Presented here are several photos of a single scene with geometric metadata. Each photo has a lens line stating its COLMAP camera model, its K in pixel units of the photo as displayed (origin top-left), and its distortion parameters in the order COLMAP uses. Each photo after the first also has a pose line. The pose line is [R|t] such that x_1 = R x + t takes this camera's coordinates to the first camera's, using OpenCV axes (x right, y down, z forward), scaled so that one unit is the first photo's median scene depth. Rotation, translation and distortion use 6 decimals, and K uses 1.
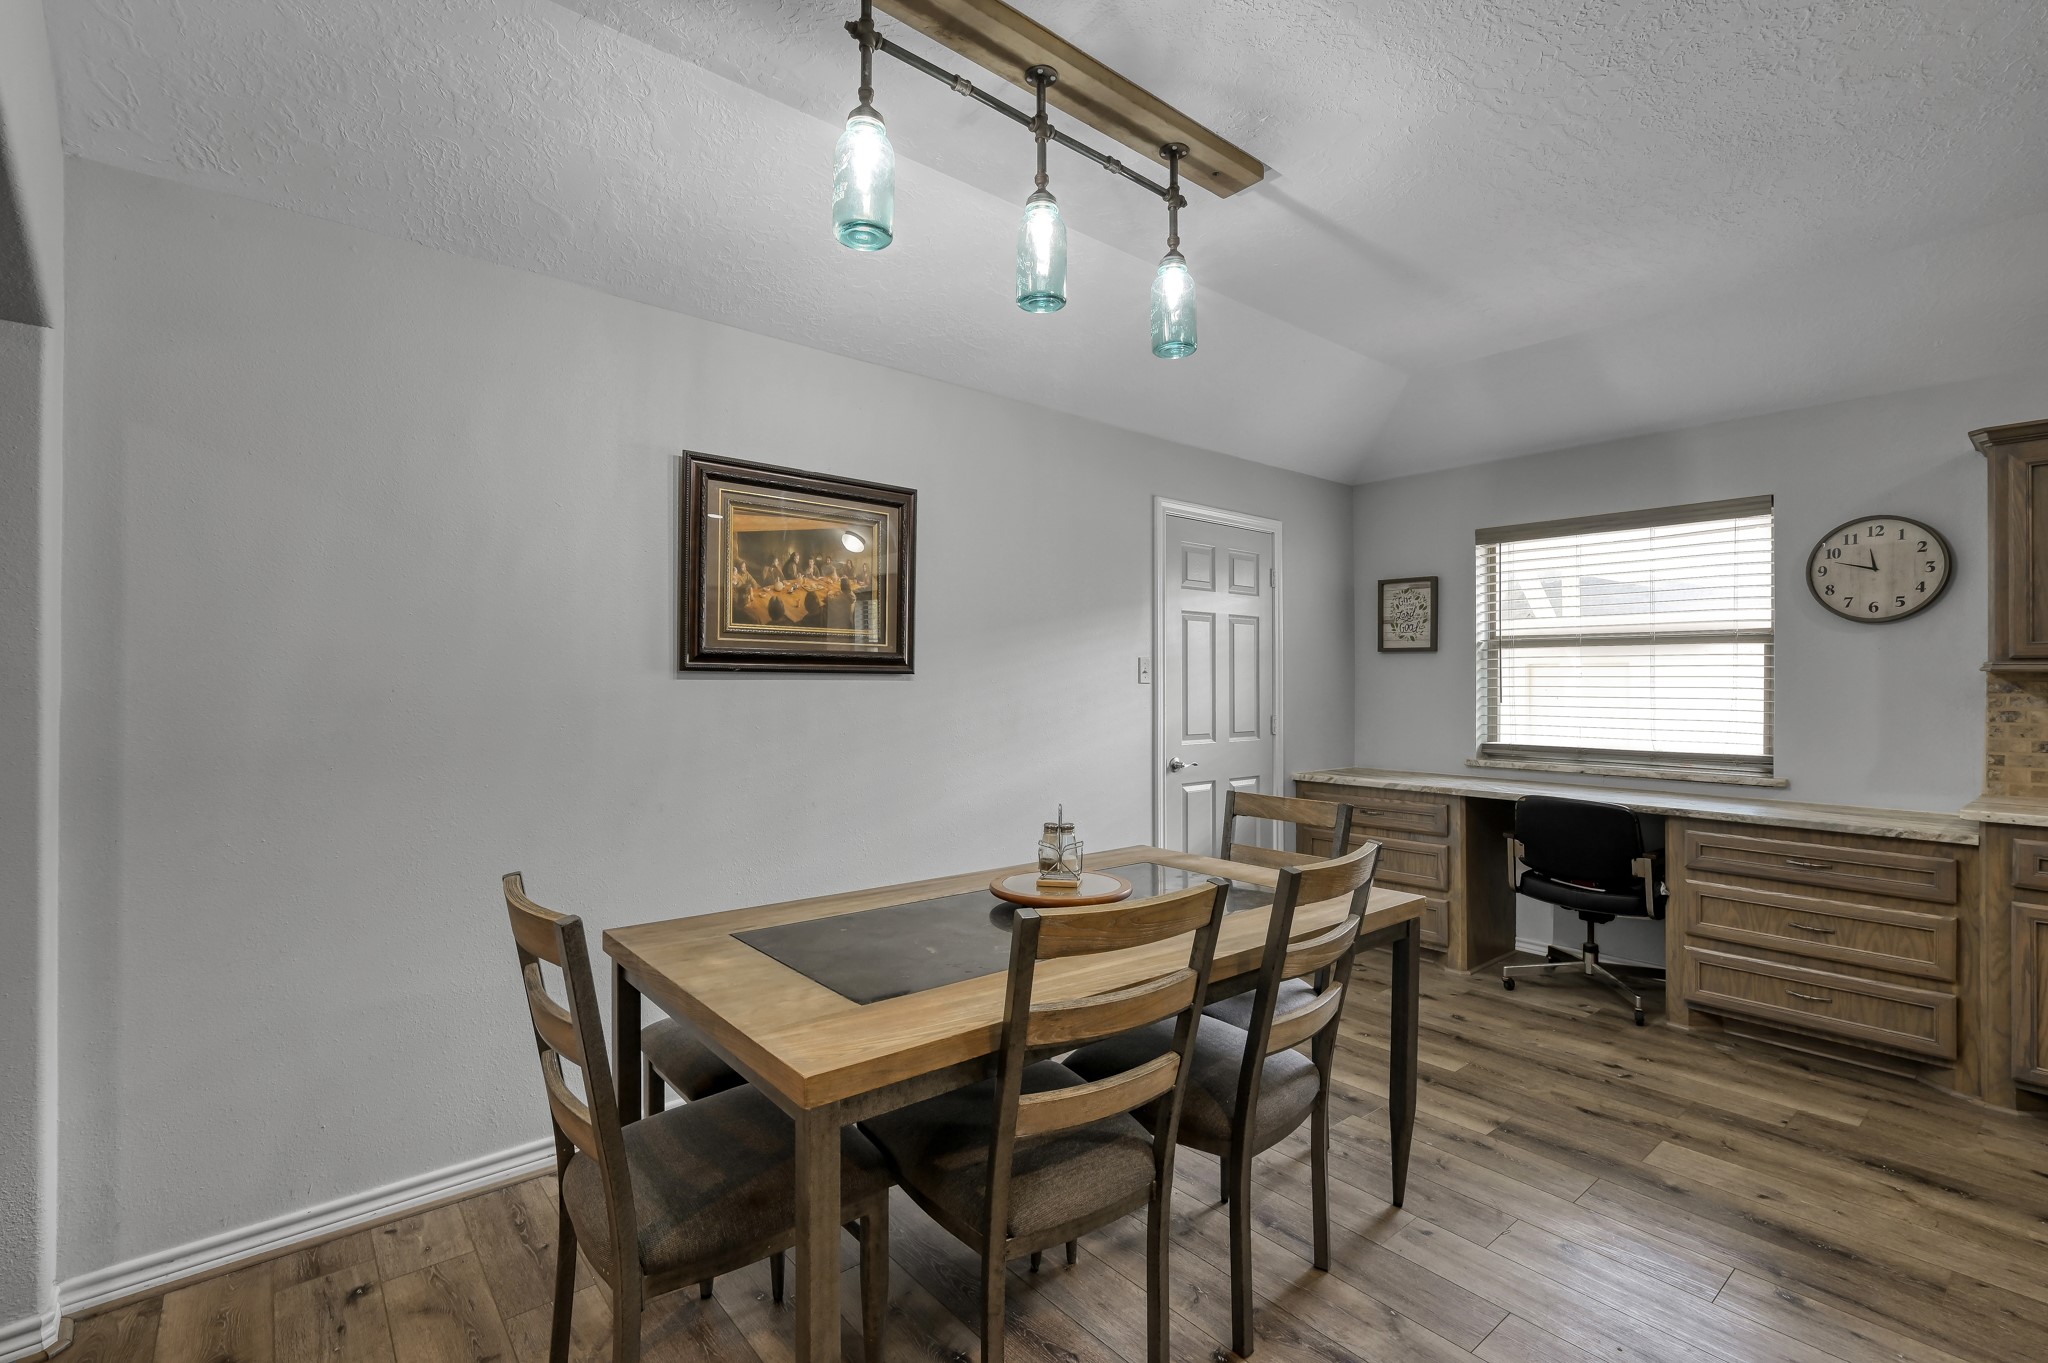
lens RADIAL K [[927.0, 0, 1024.0], [0, 927.0, 681.5], [0, 0, 1]] dist [0.000743, -0.000320]
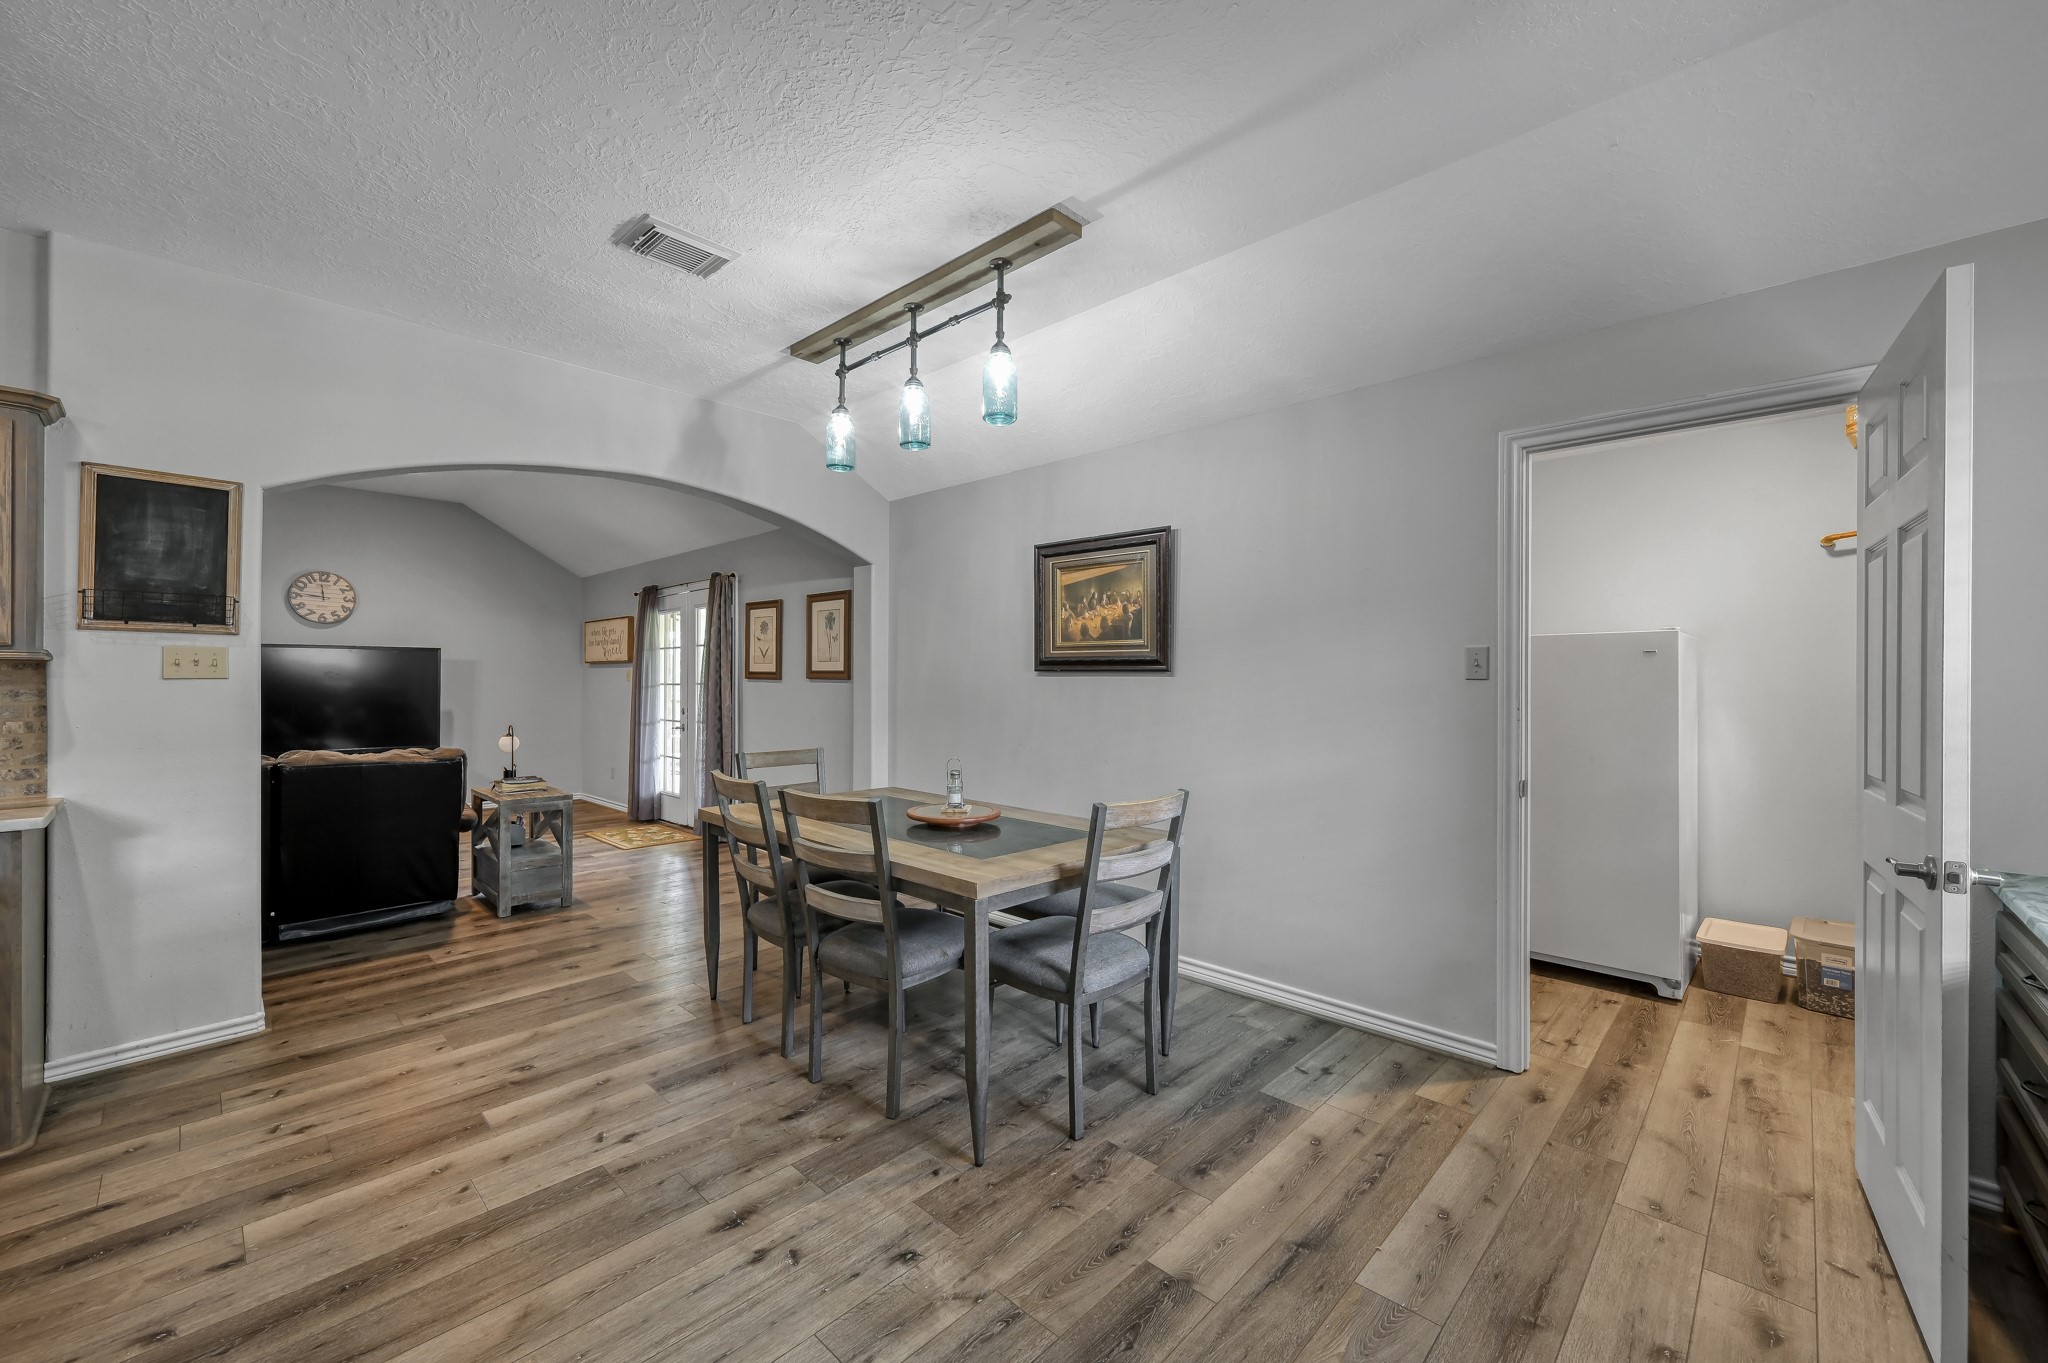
lens RADIAL K [[805.2, 0, 1024.0], [0, 805.2, 681.5], [0, 0, 1]] dist [-0.002626, 0.000550]
pose [[0.107484, 0.003132, -0.994202, 1.018645], [-0.000191, 0.999995, 0.003130, 0.002245], [0.994207, -0.000147, 0.107484, 0.728414]]
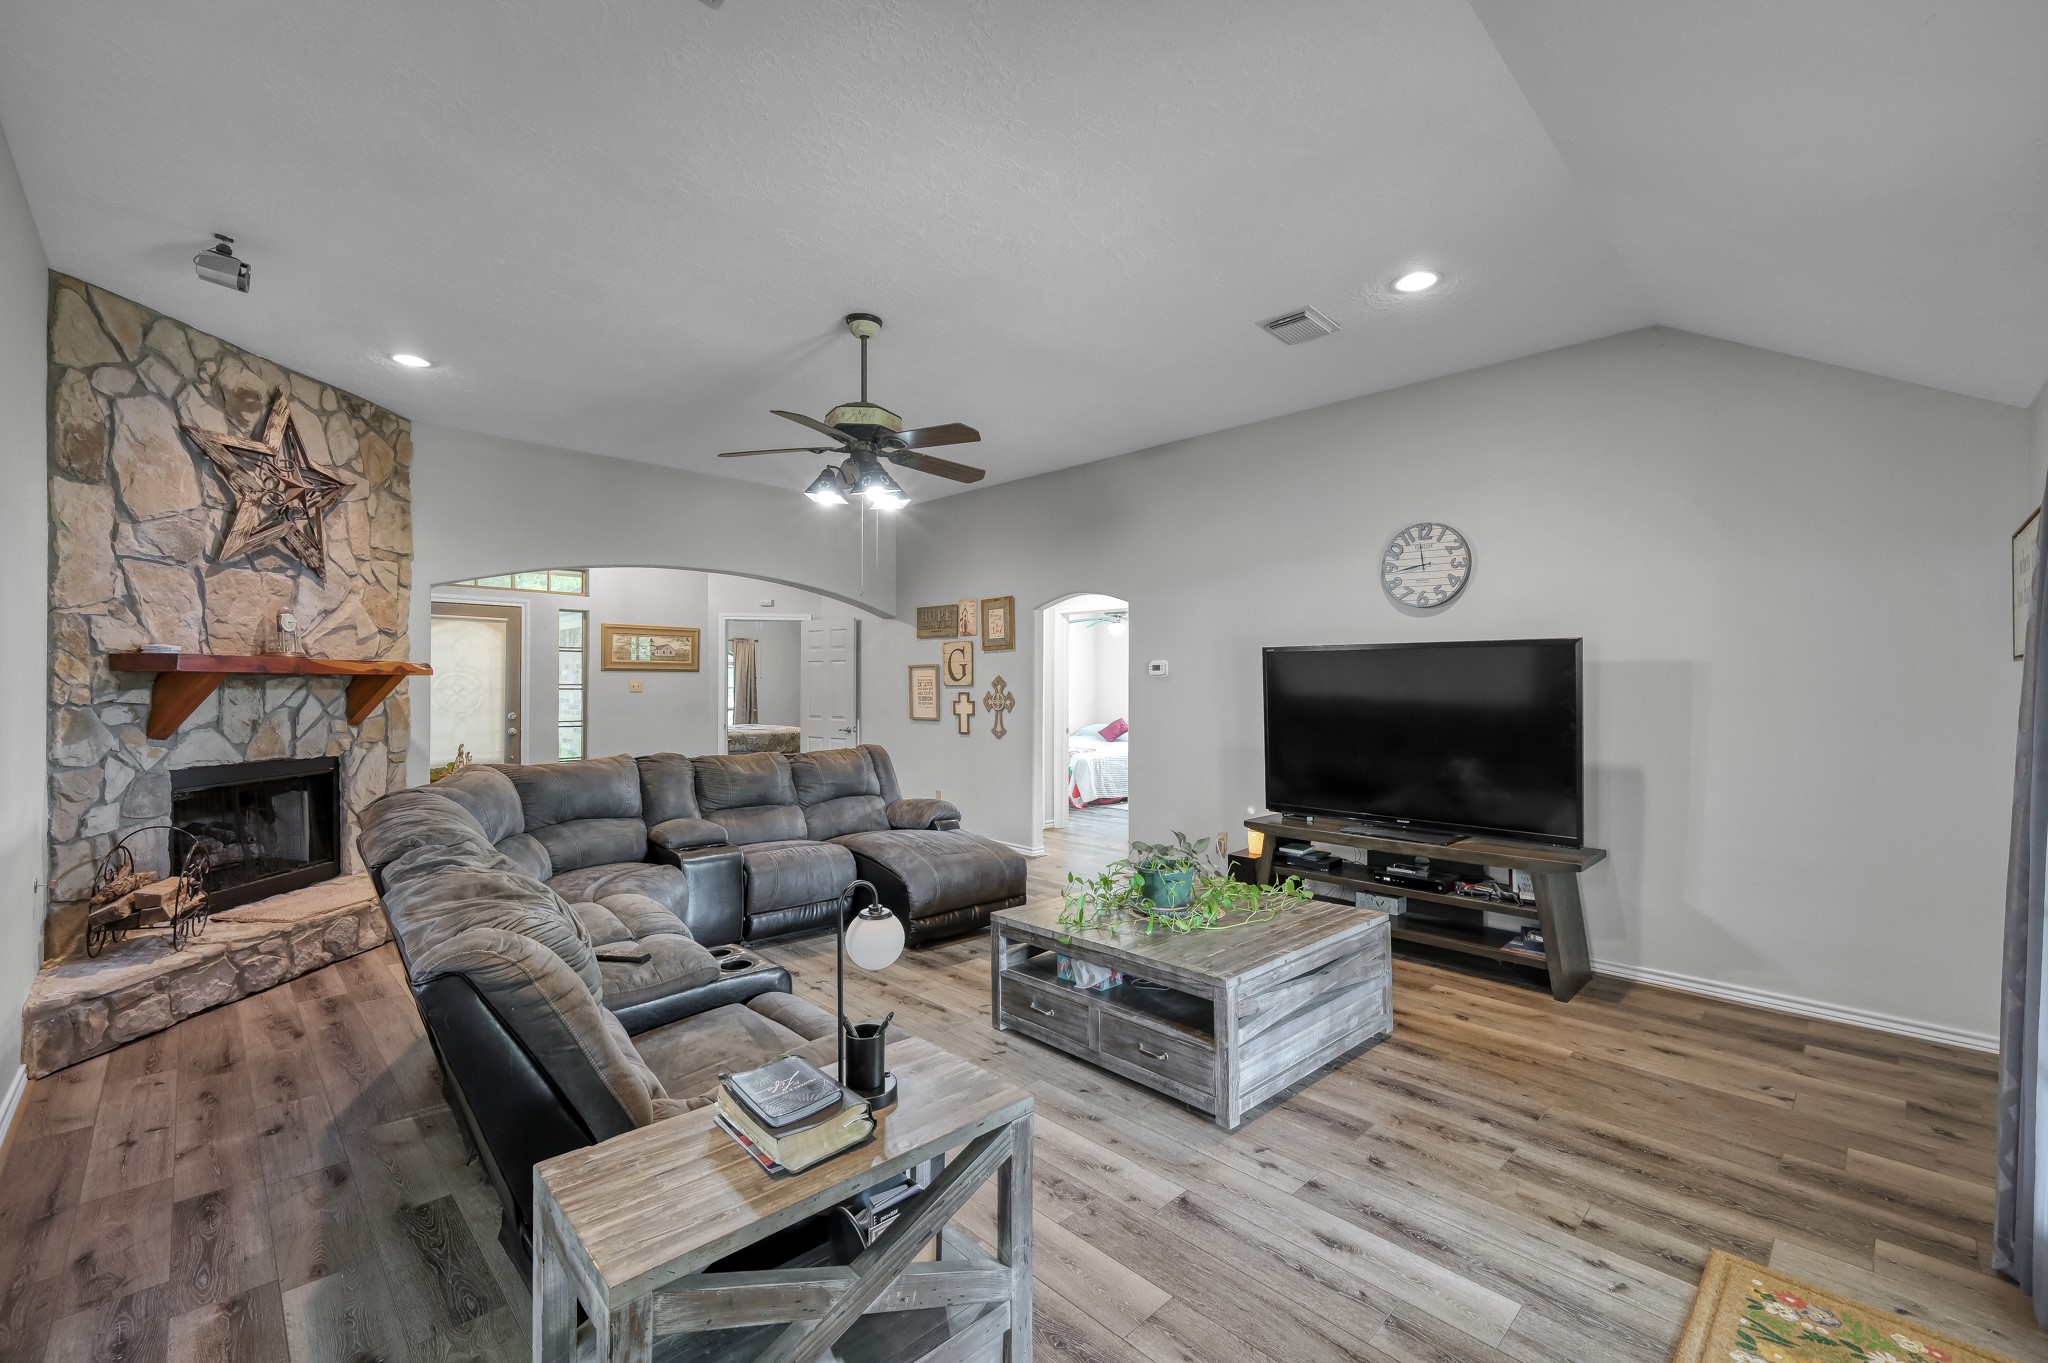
lens RADIAL K [[849.7, 0, 1024.0], [0, 849.7, 681.5], [0, 0, 1]] dist [-0.001727, 0.000694]
pose [[-0.997303, -0.003587, -0.073303, -0.721623], [-0.003434, 0.999992, -0.002216, -0.022552], [0.073310, -0.001959, -0.997307, 0.402890]]
